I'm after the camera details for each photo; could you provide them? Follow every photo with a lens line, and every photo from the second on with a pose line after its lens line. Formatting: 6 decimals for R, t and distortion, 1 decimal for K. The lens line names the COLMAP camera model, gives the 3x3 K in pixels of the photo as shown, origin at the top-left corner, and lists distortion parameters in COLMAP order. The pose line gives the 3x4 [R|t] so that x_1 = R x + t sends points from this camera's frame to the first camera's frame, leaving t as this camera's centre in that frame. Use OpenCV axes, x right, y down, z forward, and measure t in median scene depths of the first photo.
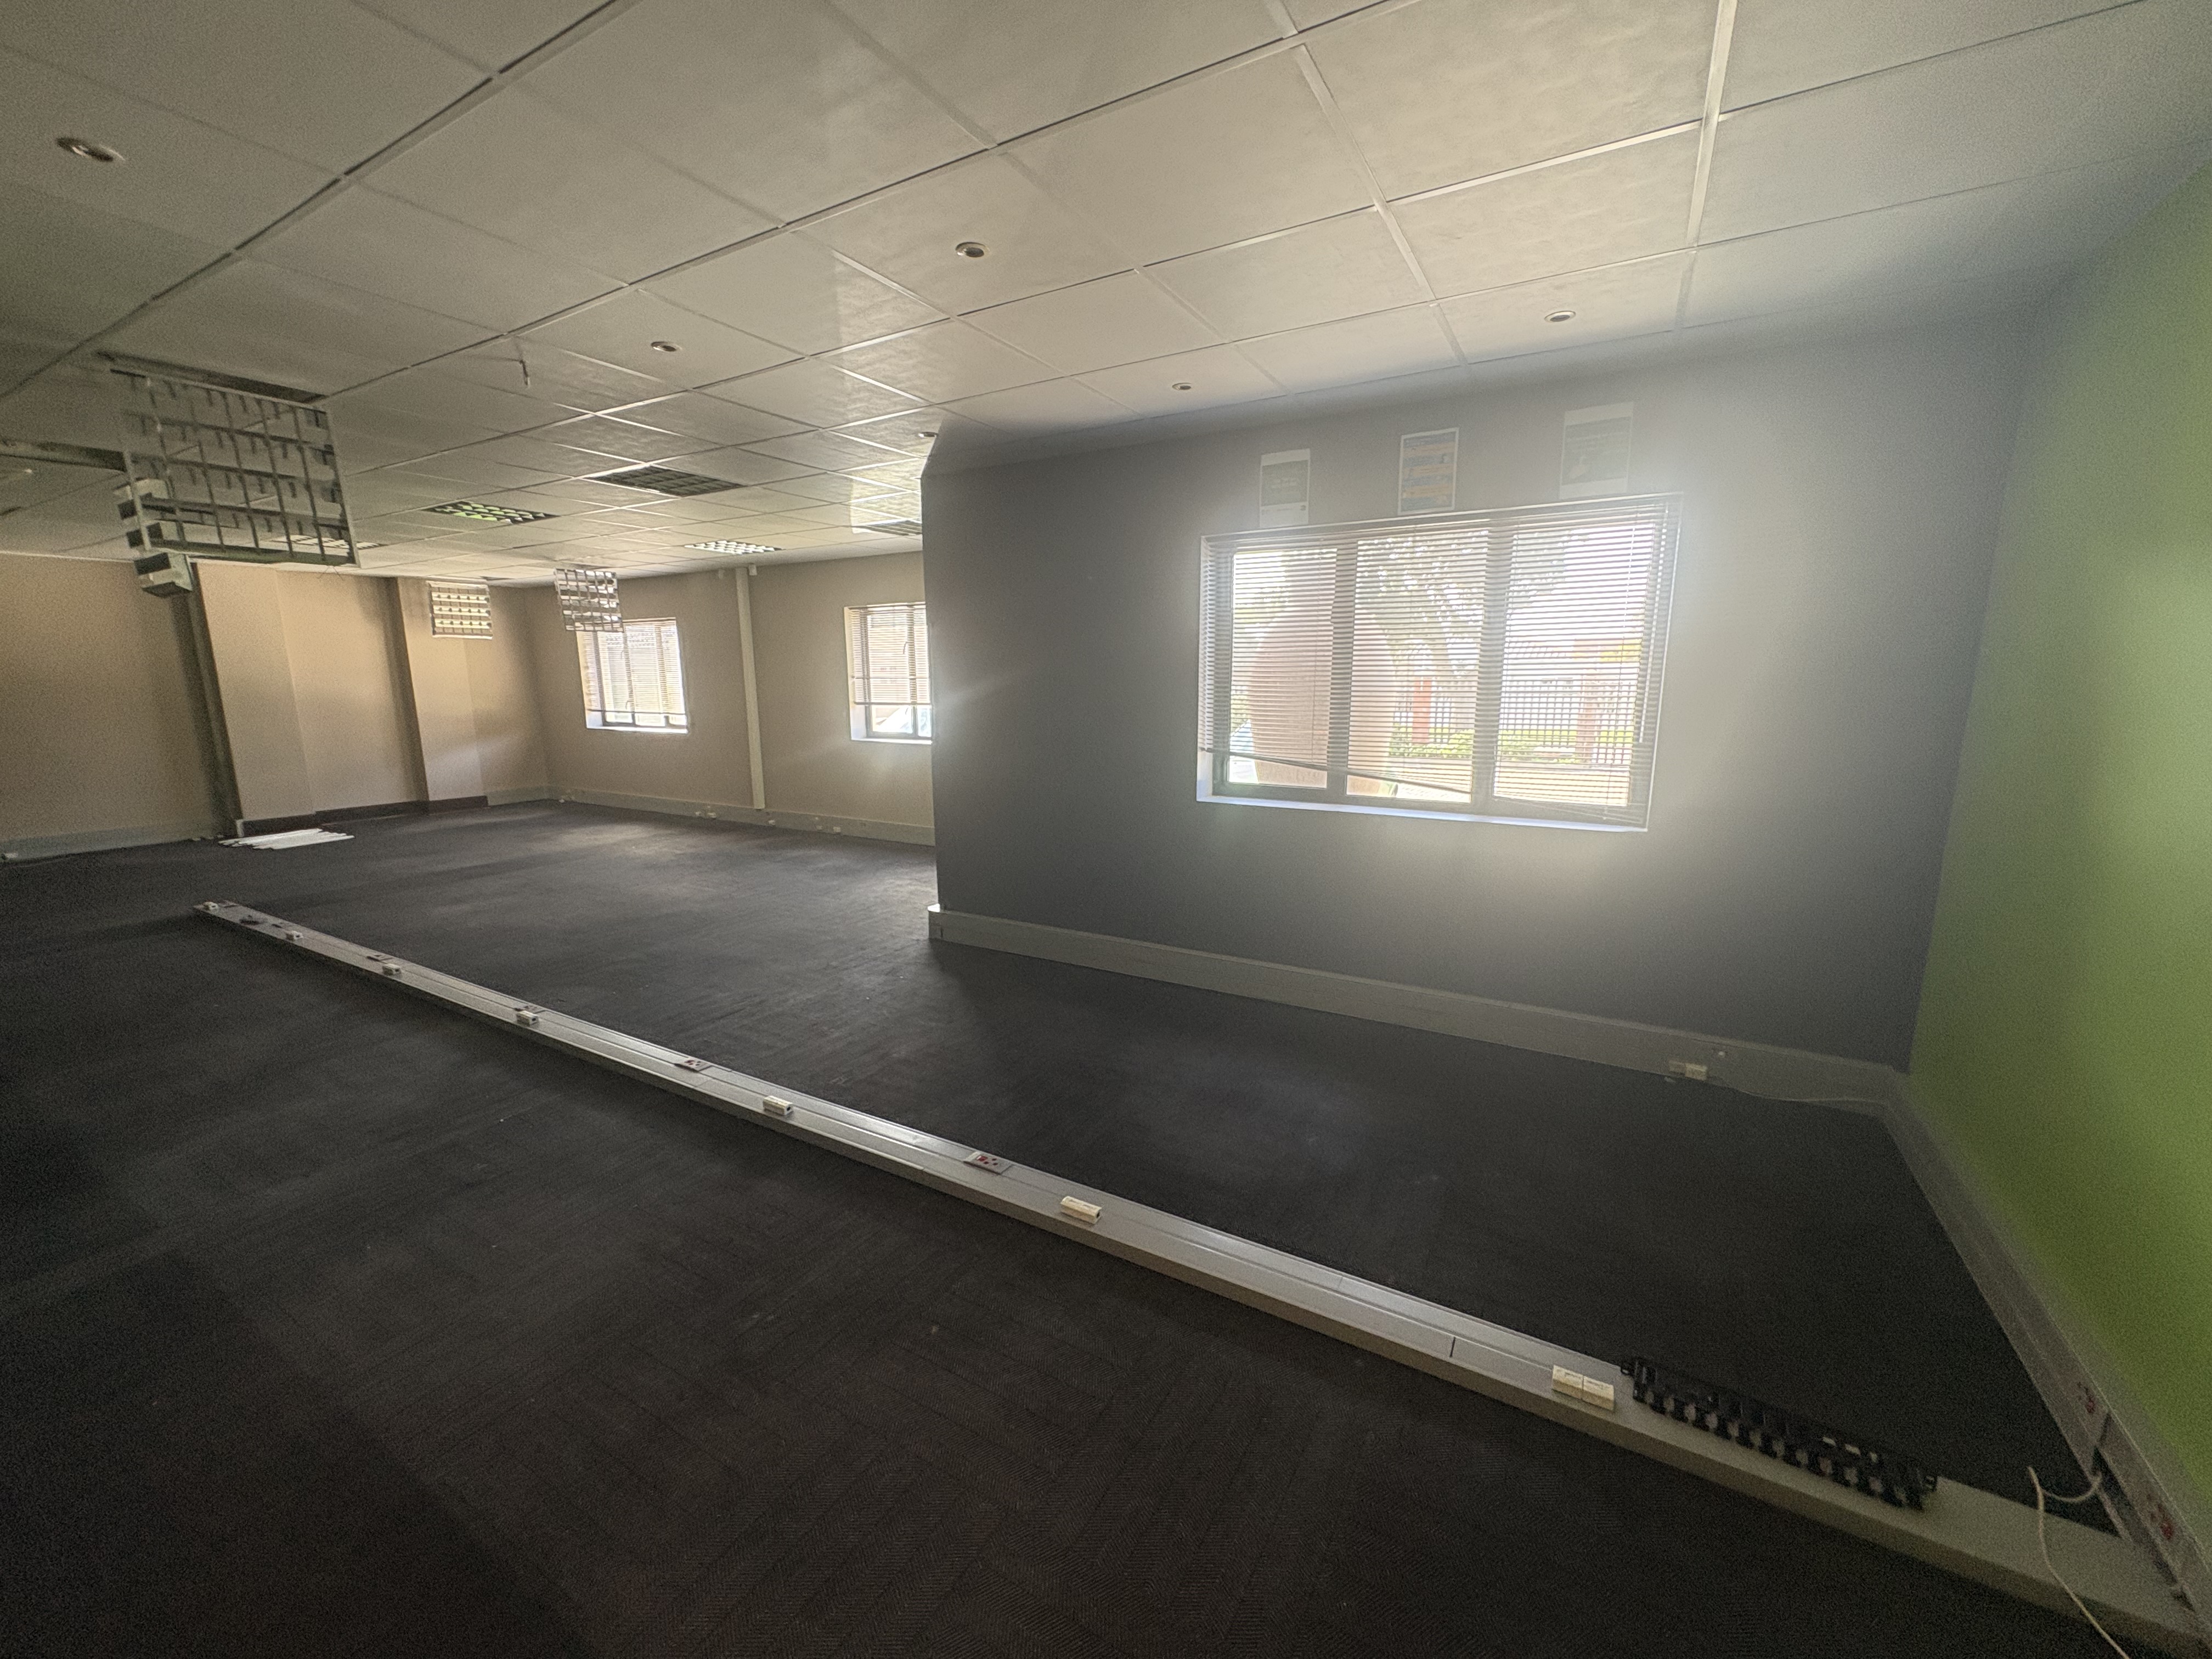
lens RADIAL K [[879.5, 0, 1104.9], [0, 879.5, 832.8], [0, 0, 1]] dist [0.001122, -0.000174]
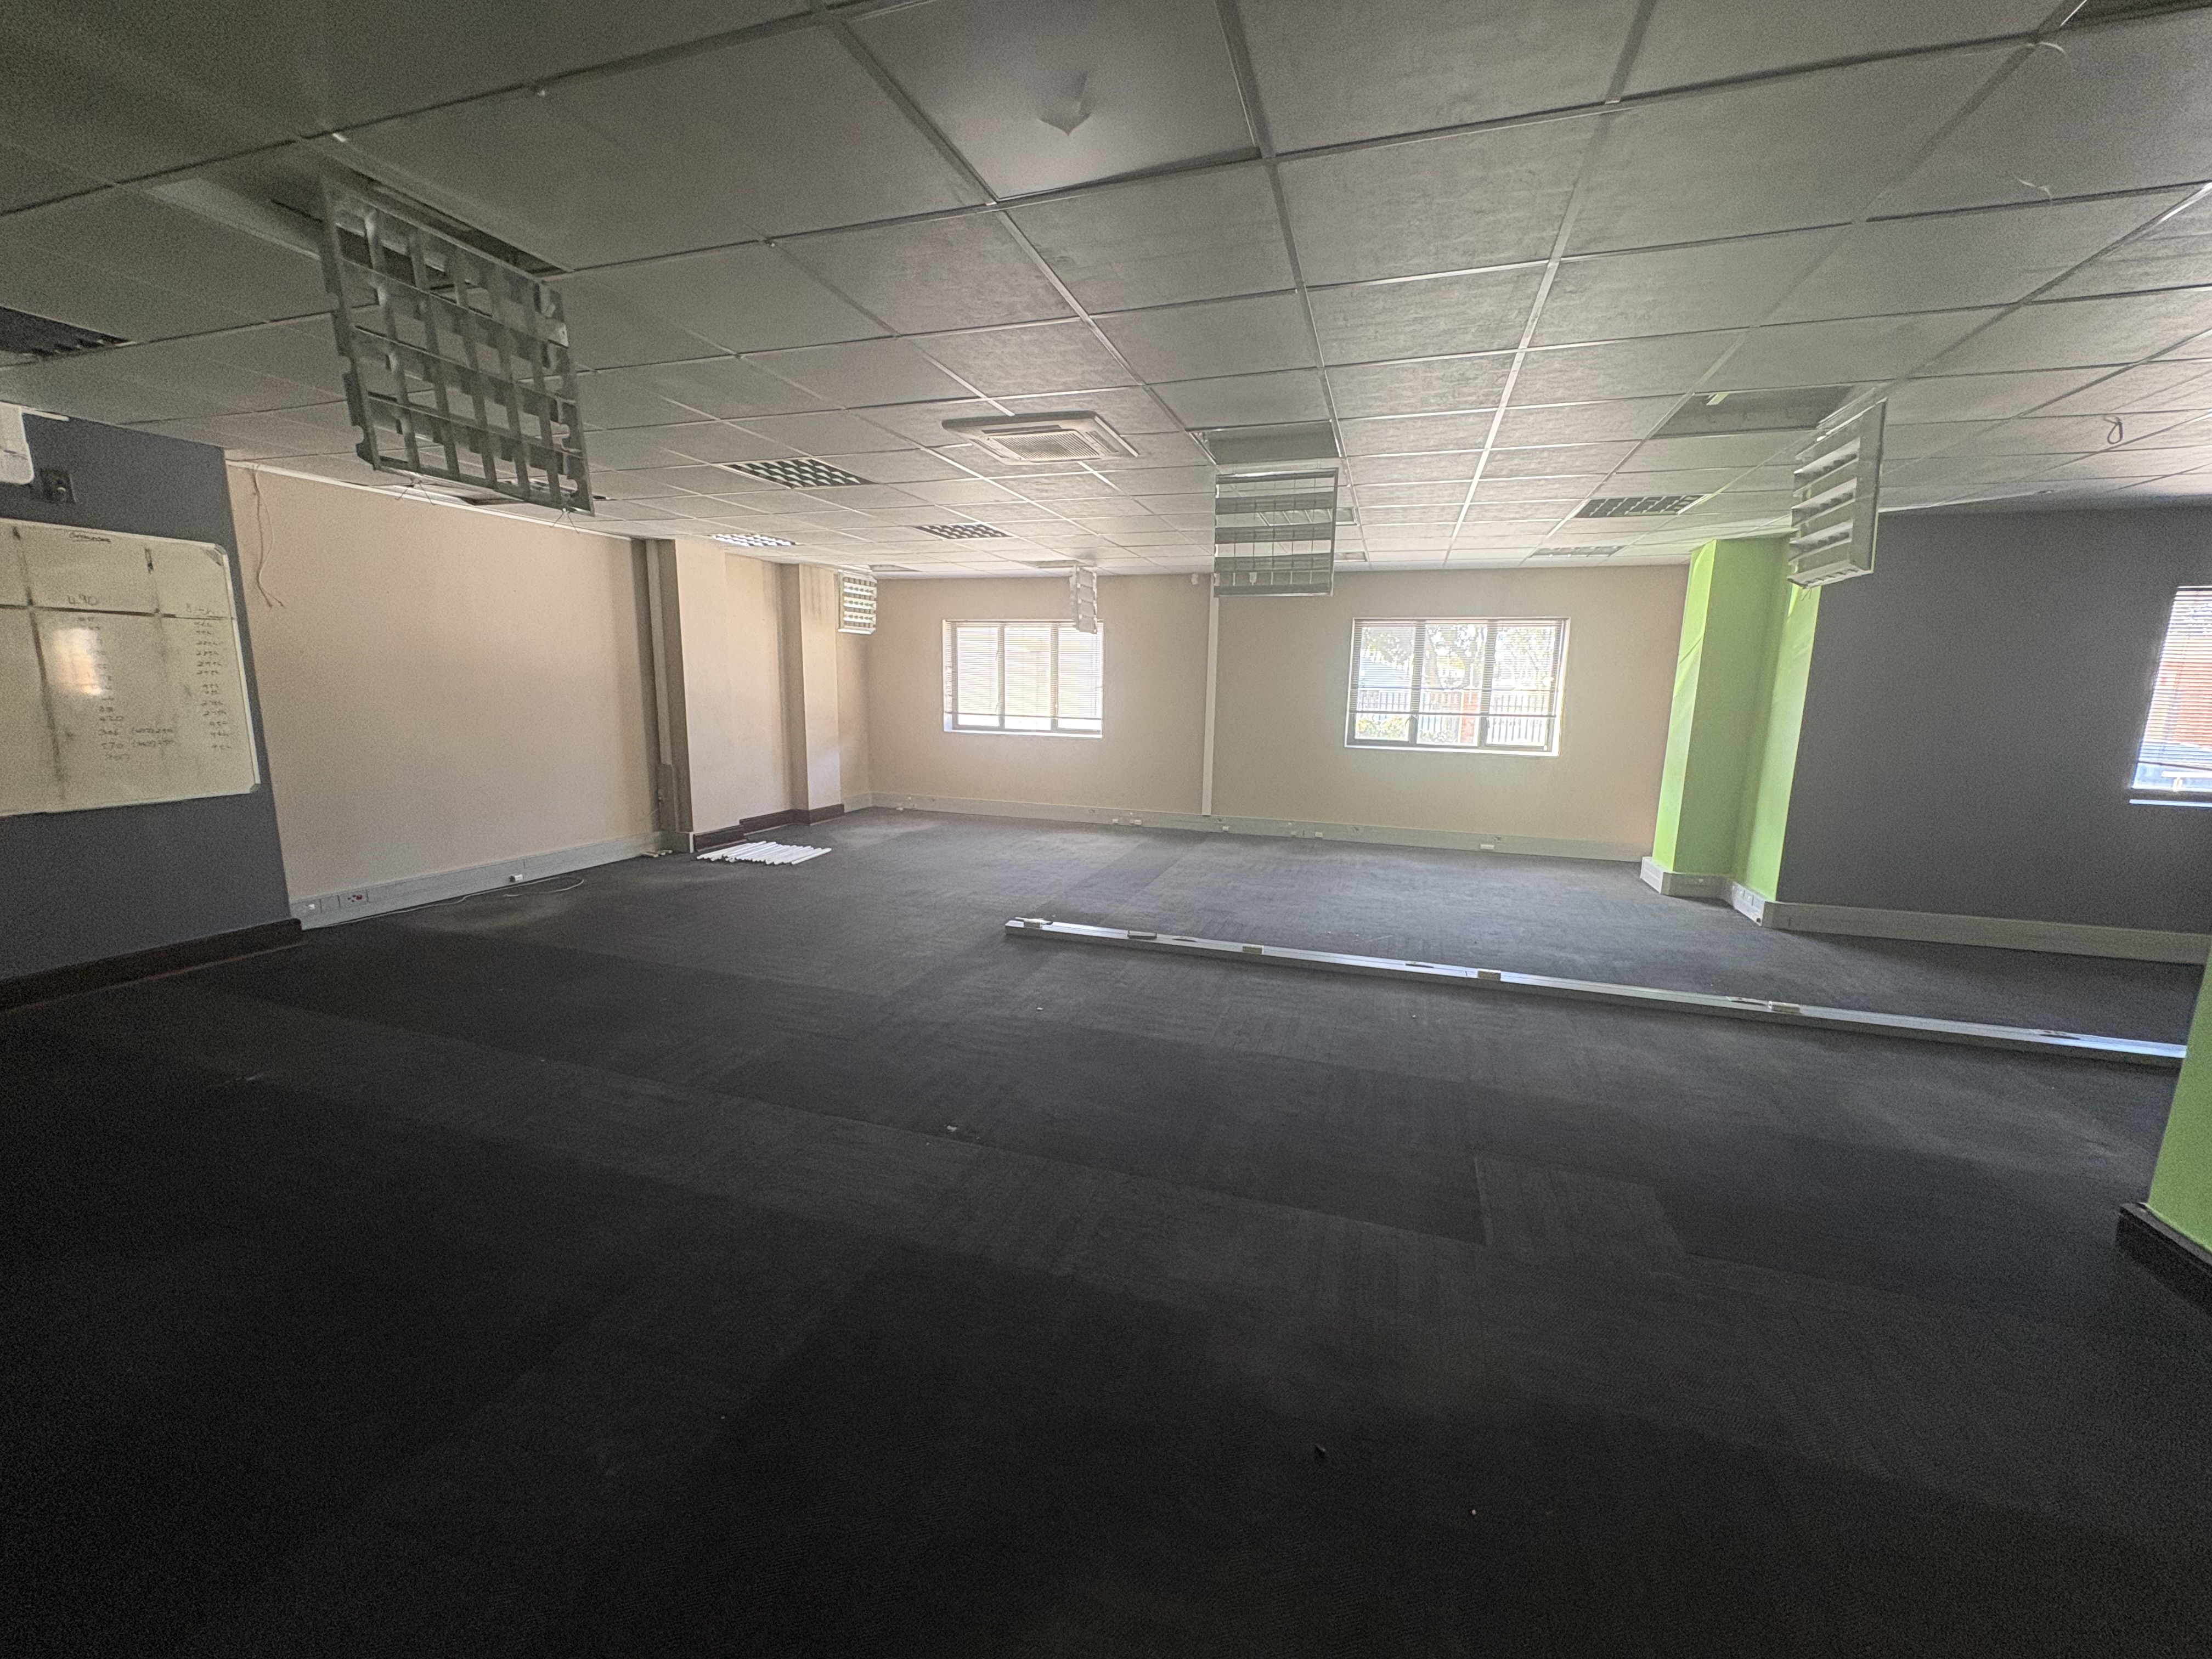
lens RADIAL K [[879.5, 0, 1112.0], [0, 879.5, 835.4], [0, 0, 1]] dist [0.001122, -0.000174]
pose [[0.976562, -0.013772, 0.214794, -1.415289], [0.014390, 0.999896, -0.001314, -0.008409], [-0.214753, 0.004375, 0.976658, 0.094988]]
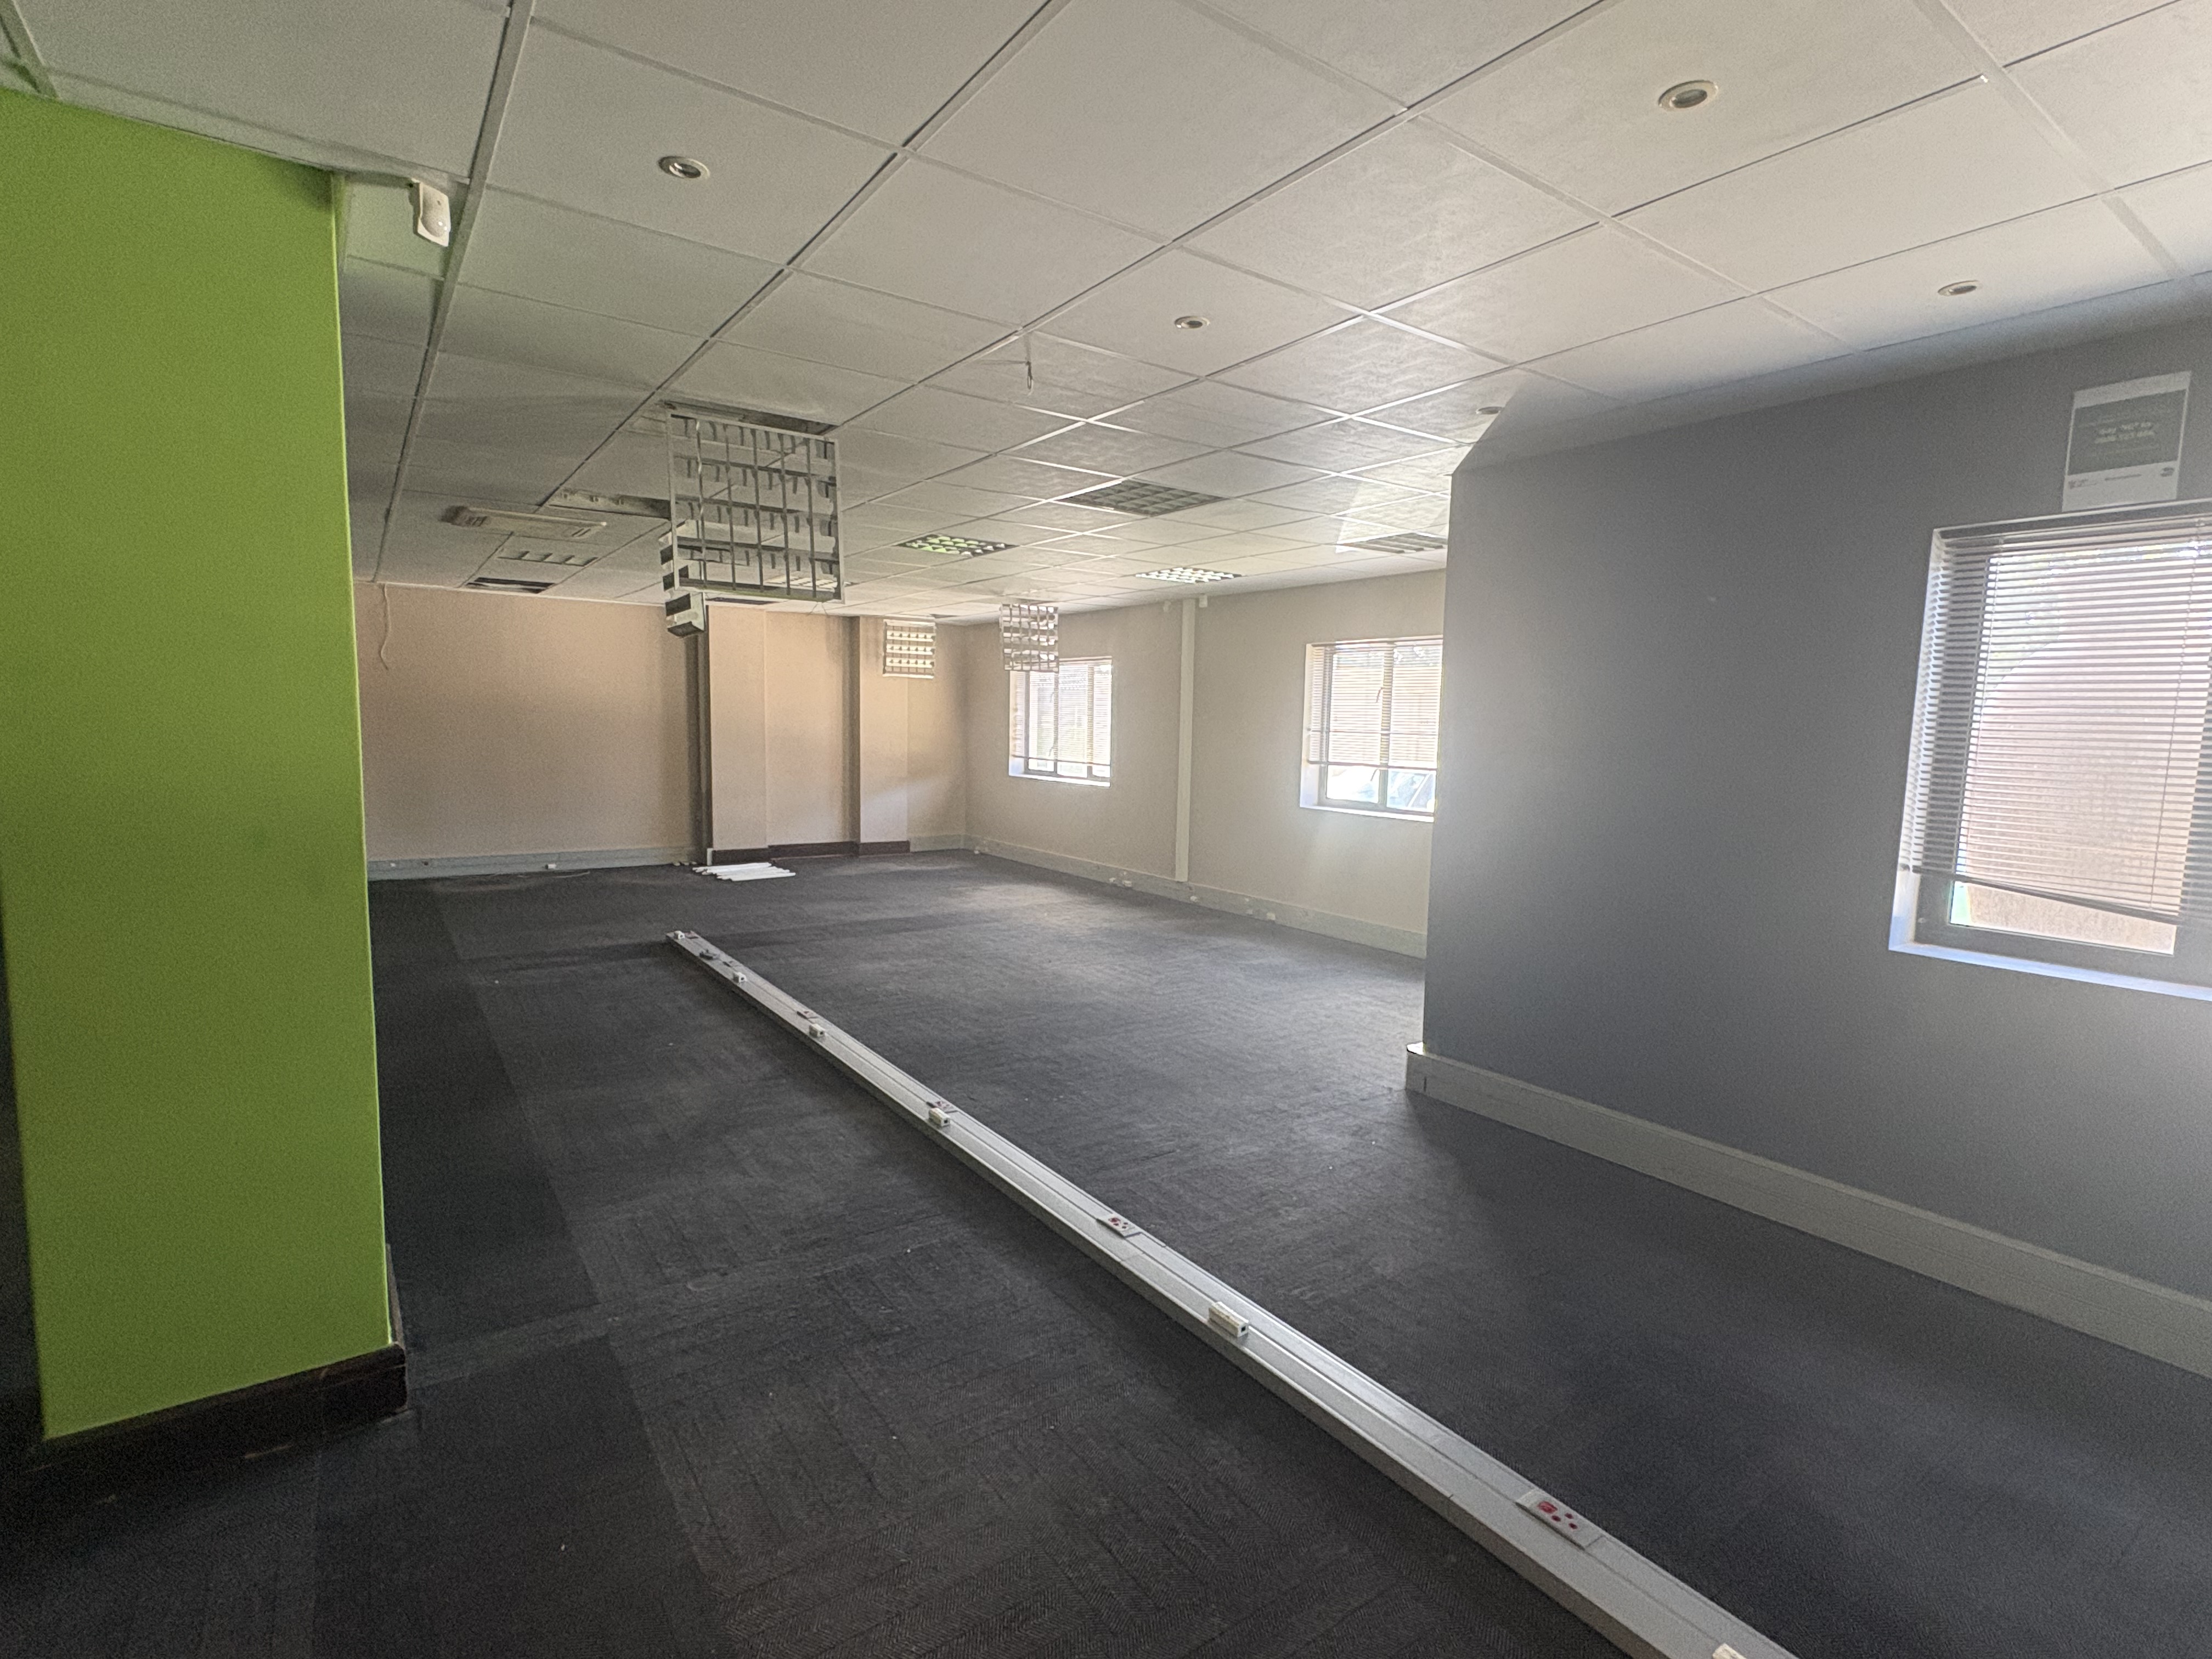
lens RADIAL K [[1069.3, 0, 1104.9], [0, 1069.3, 832.3], [0, 0, 1]] dist [0.000069, 0.001399]
pose [[0.909016, 0.068942, -0.411020, -0.086167], [-0.100447, 0.993392, -0.055523, -0.019618], [0.404476, 0.091757, 0.909934, 0.079680]]
